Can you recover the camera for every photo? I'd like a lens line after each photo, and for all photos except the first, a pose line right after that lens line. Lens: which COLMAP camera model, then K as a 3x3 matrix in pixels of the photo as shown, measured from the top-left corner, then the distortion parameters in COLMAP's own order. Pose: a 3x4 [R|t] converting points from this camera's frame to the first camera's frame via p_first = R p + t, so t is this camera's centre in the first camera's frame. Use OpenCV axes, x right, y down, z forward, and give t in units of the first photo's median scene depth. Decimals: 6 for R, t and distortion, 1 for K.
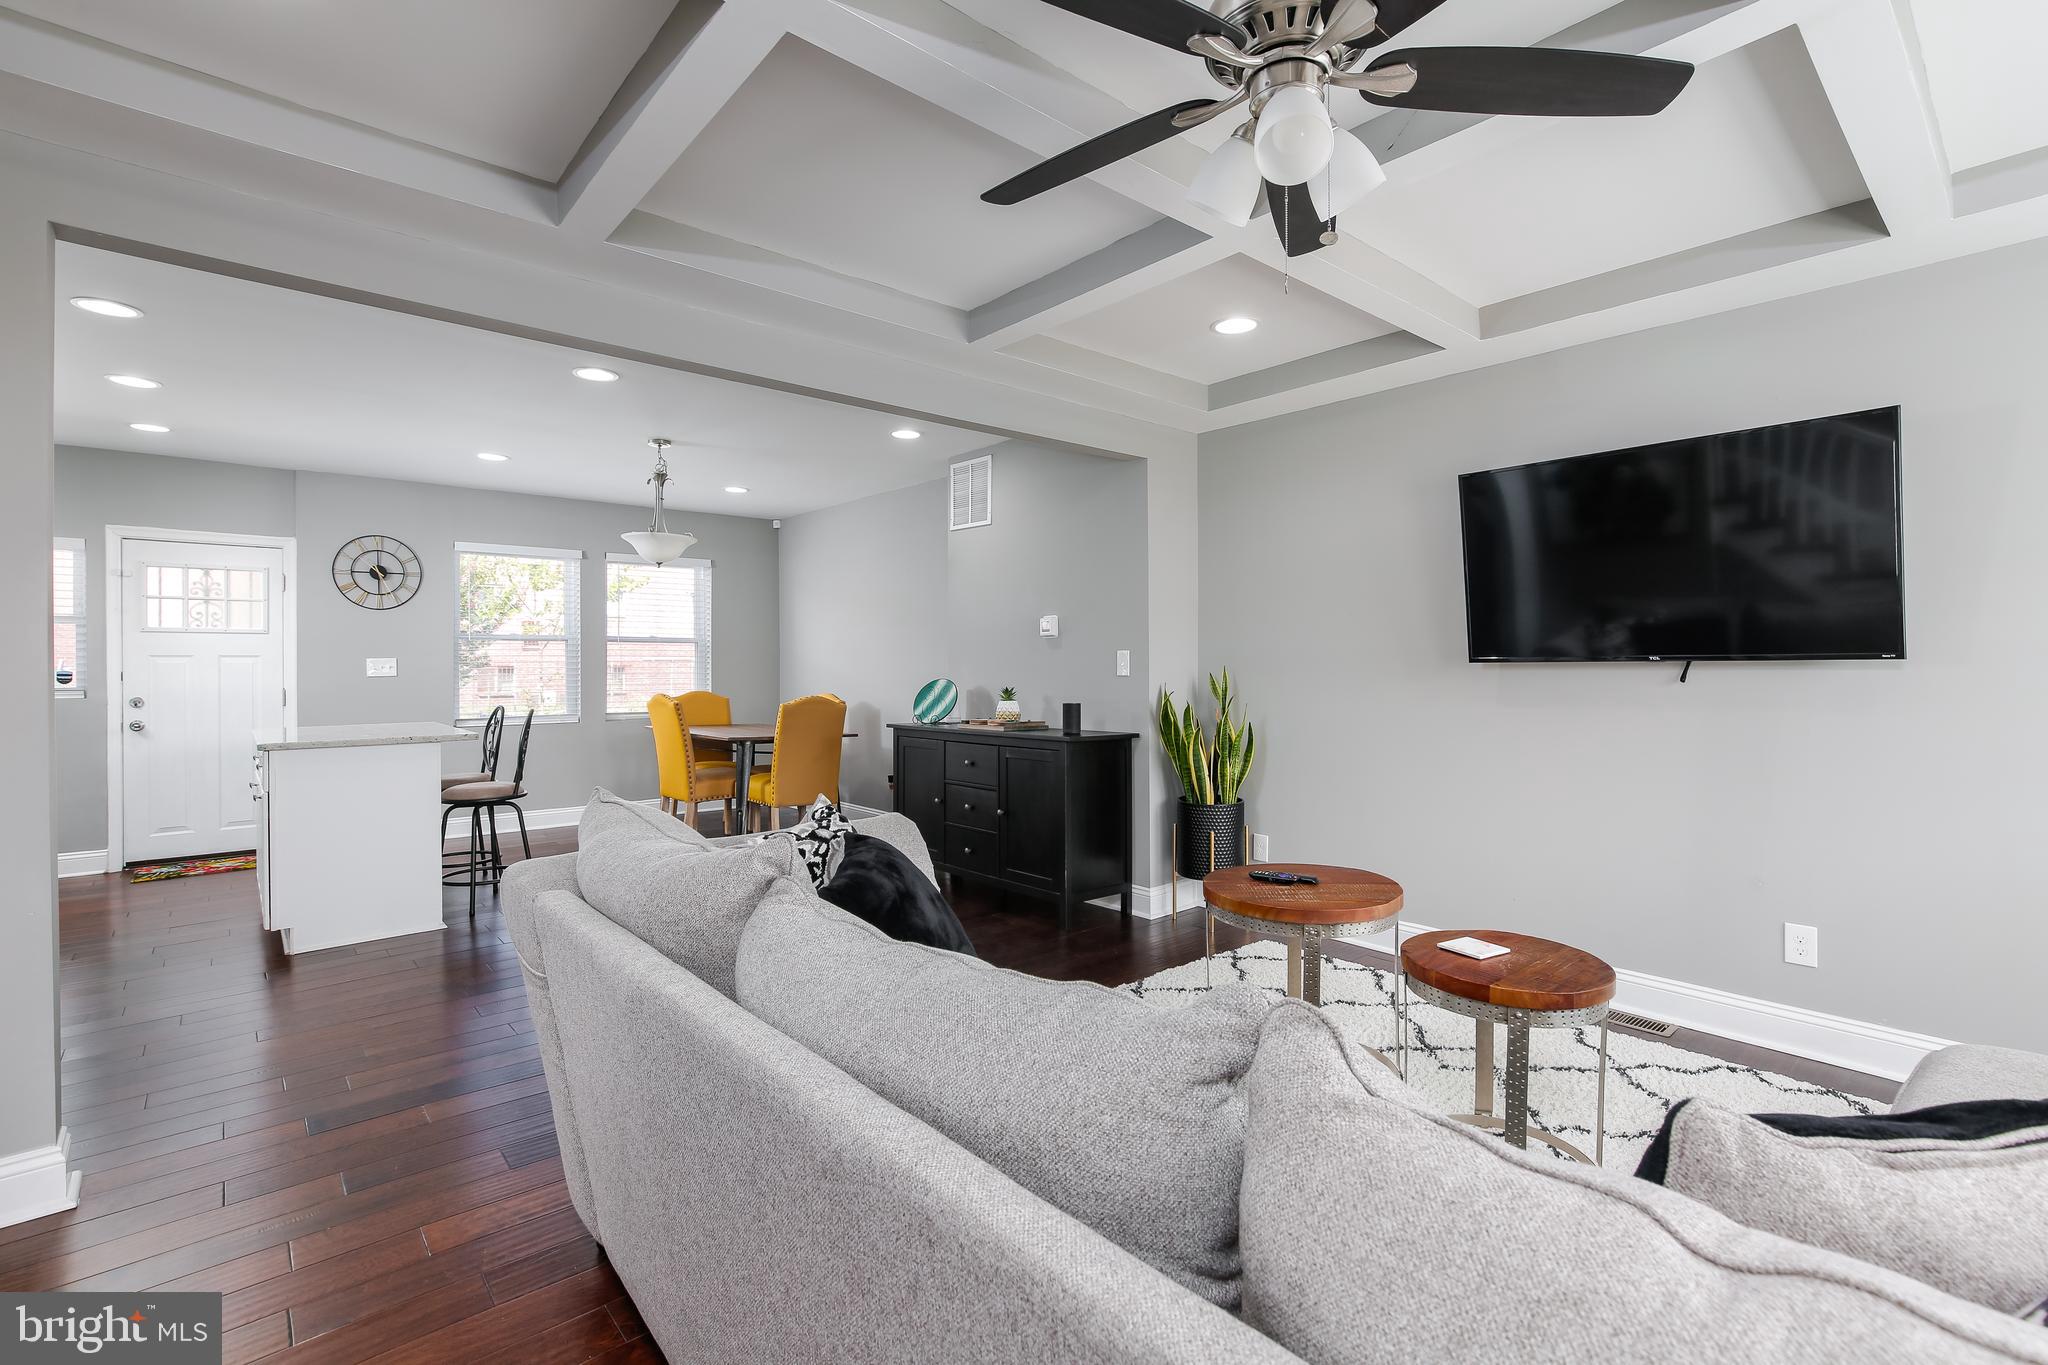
lens RADIAL K [[928.5, 0, 1039.3], [0, 928.5, 669.6], [0, 0, 1]] dist [-0.010778, 0.004008]
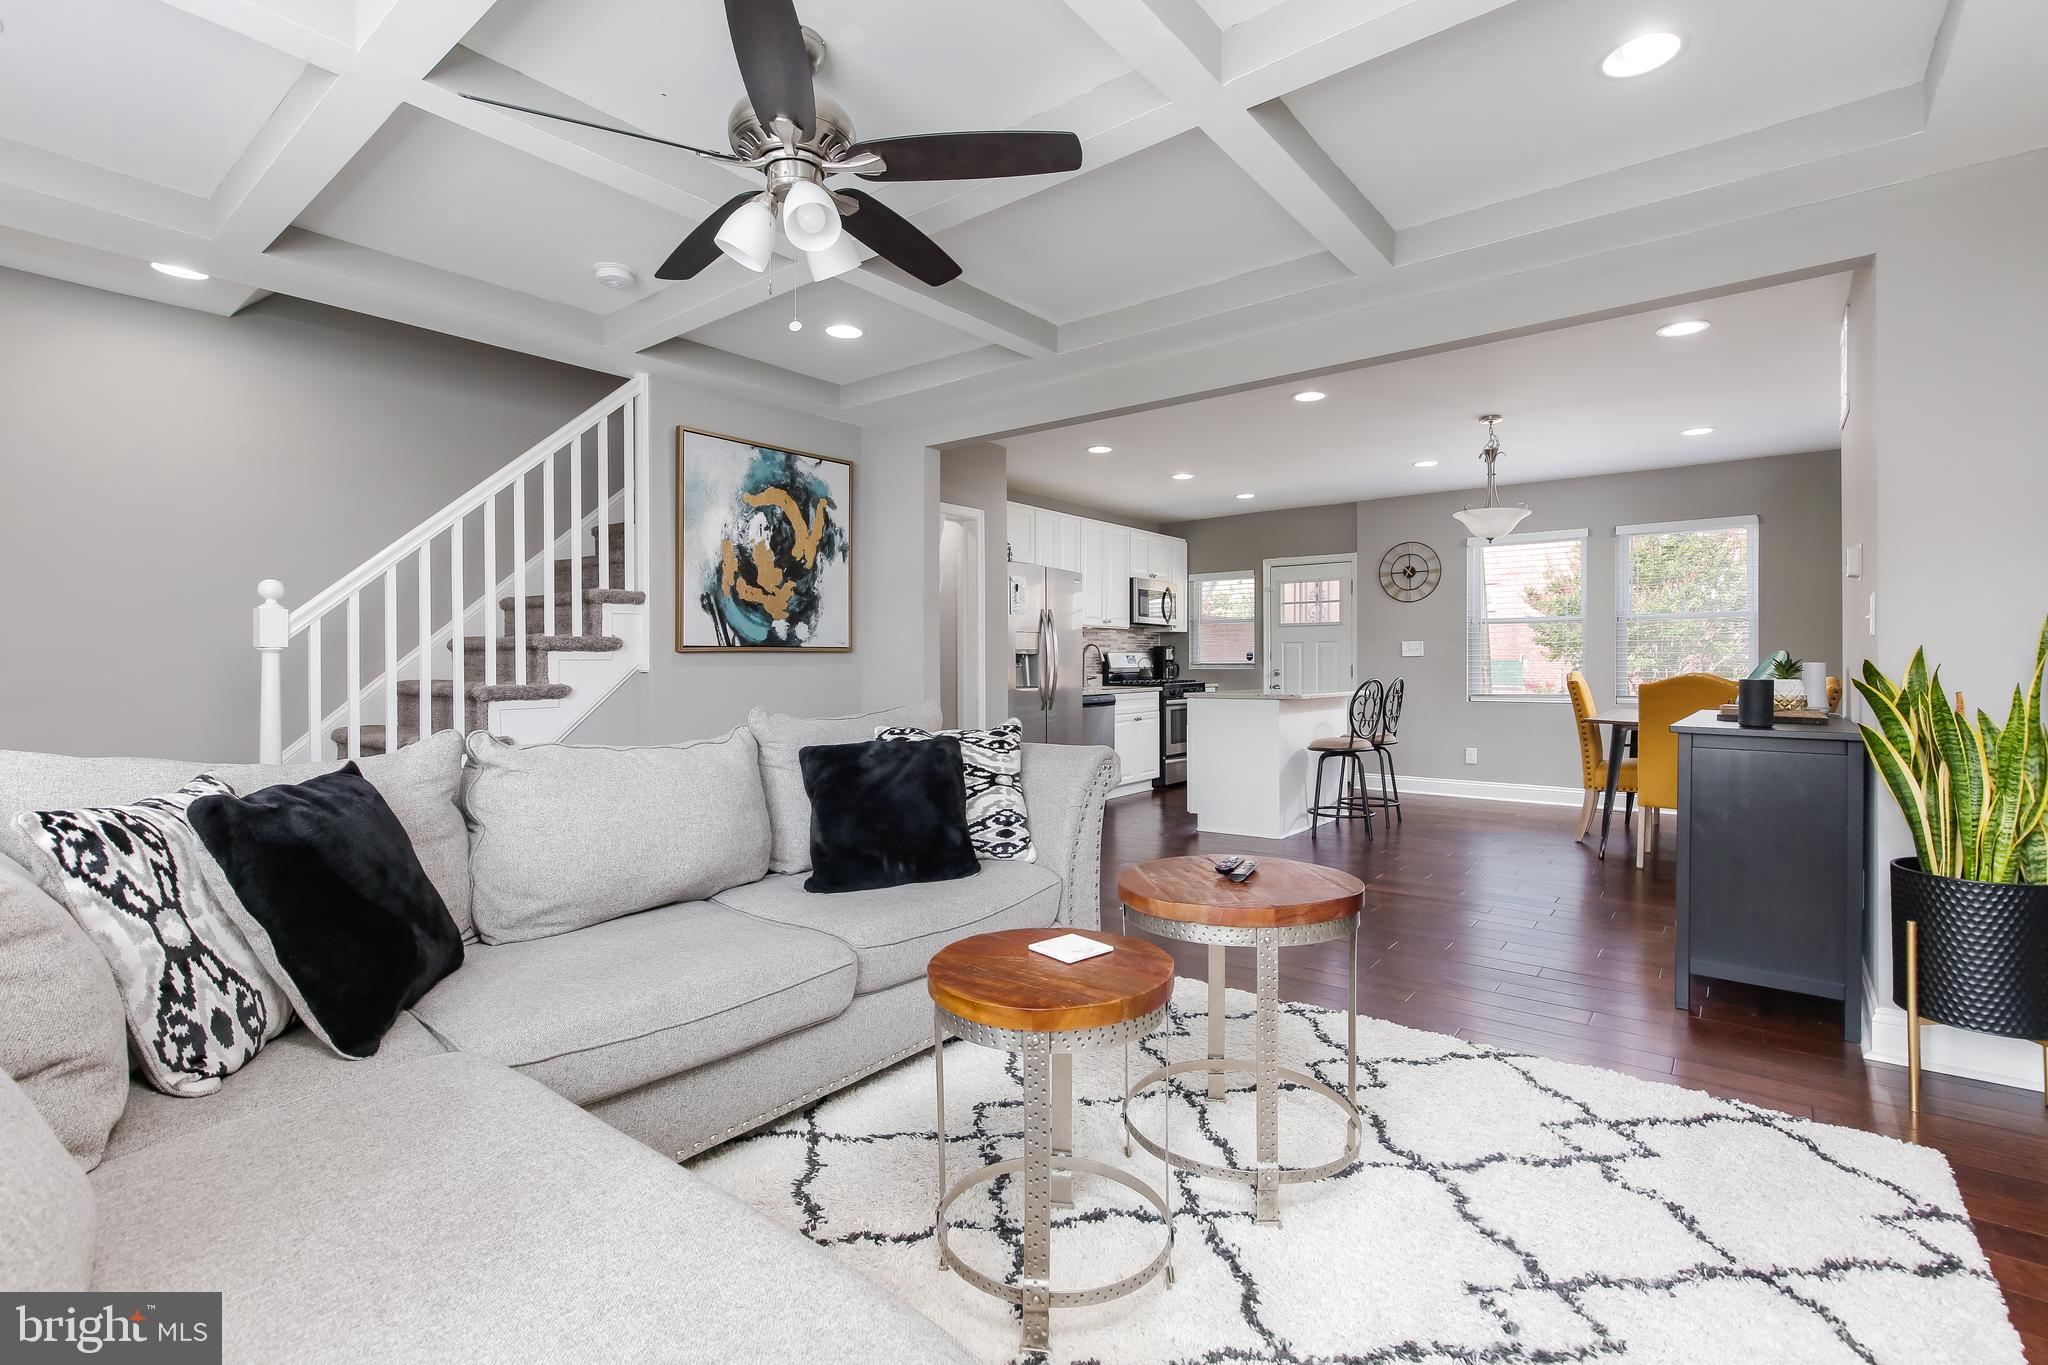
lens RADIAL K [[928.5, 0, 1024.6], [0, 928.5, 669.5], [0, 0, 1]] dist [-0.010778, 0.004008]
pose [[0.182685, 0.007462, -0.983143, 0.417131], [-0.003787, 0.999969, 0.006886, 0.019027], [0.983164, 0.002466, 0.182708, 0.273499]]
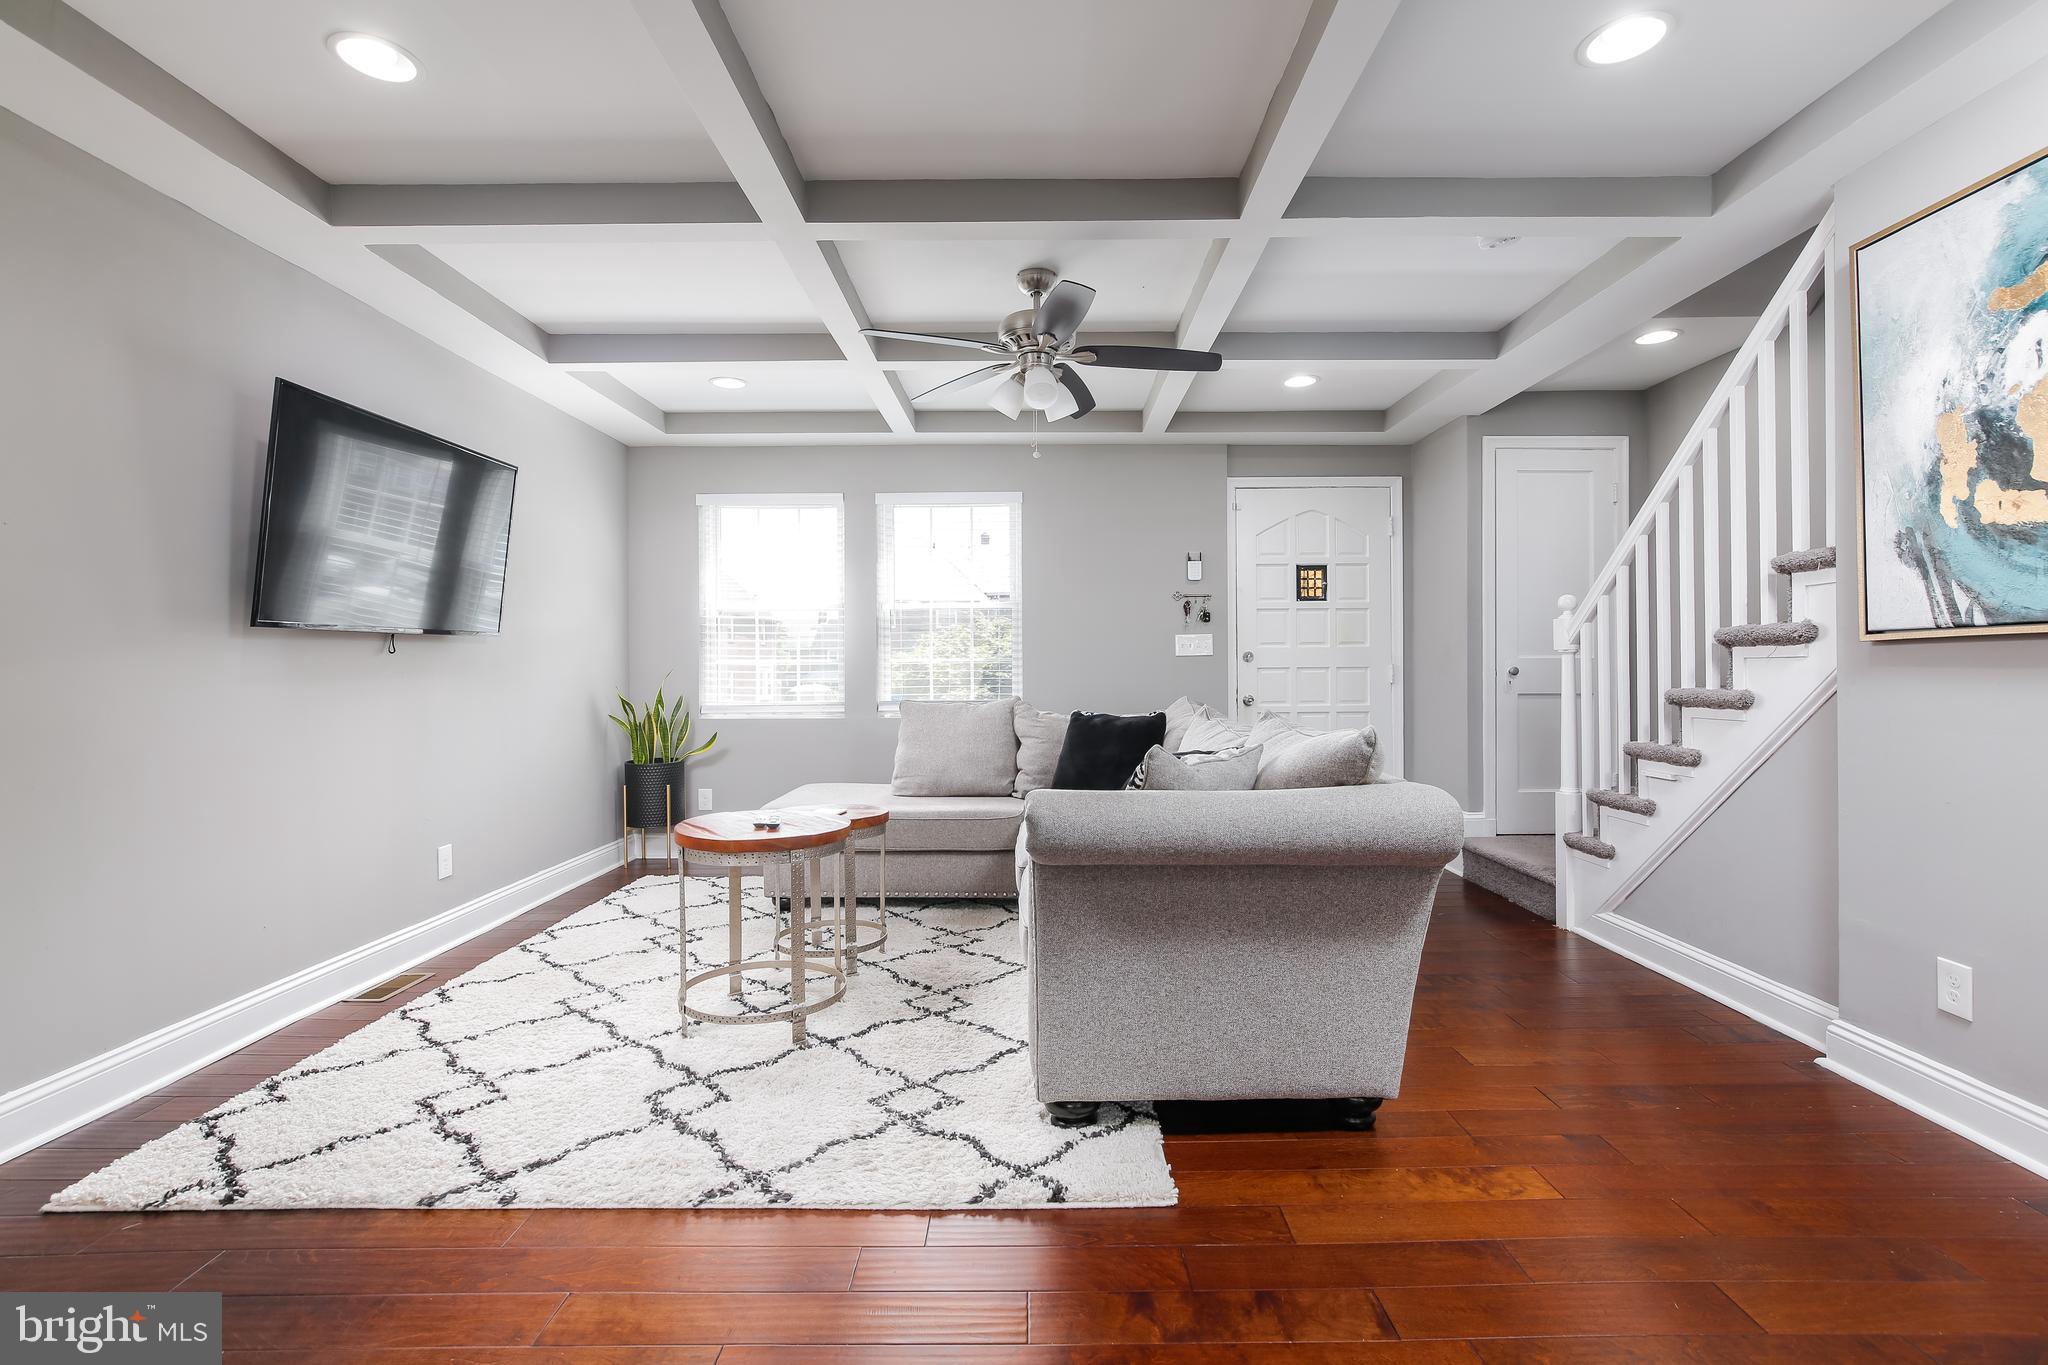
lens RADIAL K [[928.5, 0, 1031.2], [0, 928.5, 666.2], [0, 0, 1]] dist [-0.010778, 0.004008]
pose [[-0.756589, 0.006536, 0.653859, -0.285738], [0.012245, 0.999916, 0.004173, 0.015839], [-0.653777, 0.011164, -0.756605, 0.665385]]
